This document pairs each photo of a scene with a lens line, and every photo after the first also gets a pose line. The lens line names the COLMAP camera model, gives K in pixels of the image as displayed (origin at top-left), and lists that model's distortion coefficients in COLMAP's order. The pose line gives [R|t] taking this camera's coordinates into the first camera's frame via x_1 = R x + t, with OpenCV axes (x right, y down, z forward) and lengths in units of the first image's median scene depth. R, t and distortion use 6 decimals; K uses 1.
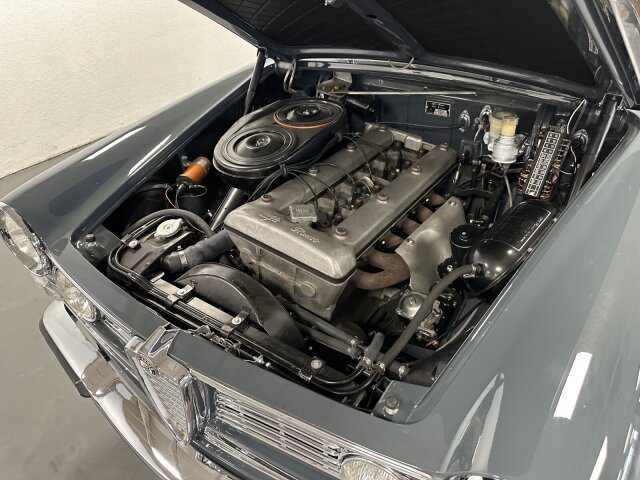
lens RADIAL K [[449.8, 0, 320.0], [0, 449.8, 240.0], [0, 0, 1]] dist [0.009402, -0.005463]
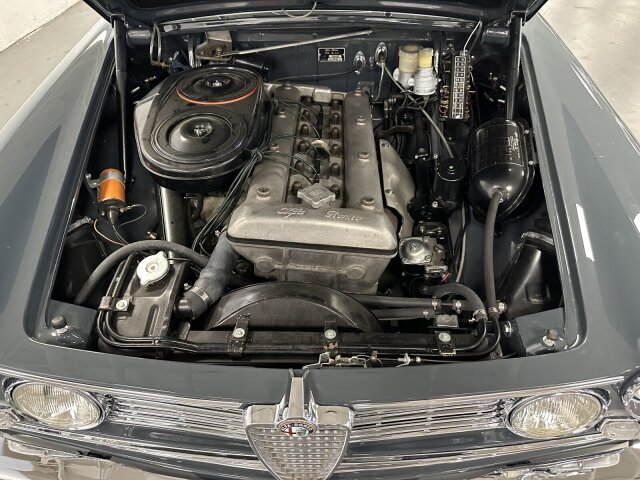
lens RADIAL K [[449.8, 0, 320.0], [0, 449.8, 240.0], [0, 0, 1]] dist [0.009402, -0.005463]
pose [[0.839584, -0.343036, 0.421219, -0.356925], [0.301420, 0.939260, 0.164124, -0.098514], [-0.451935, -0.010832, 0.891985, 0.169332]]
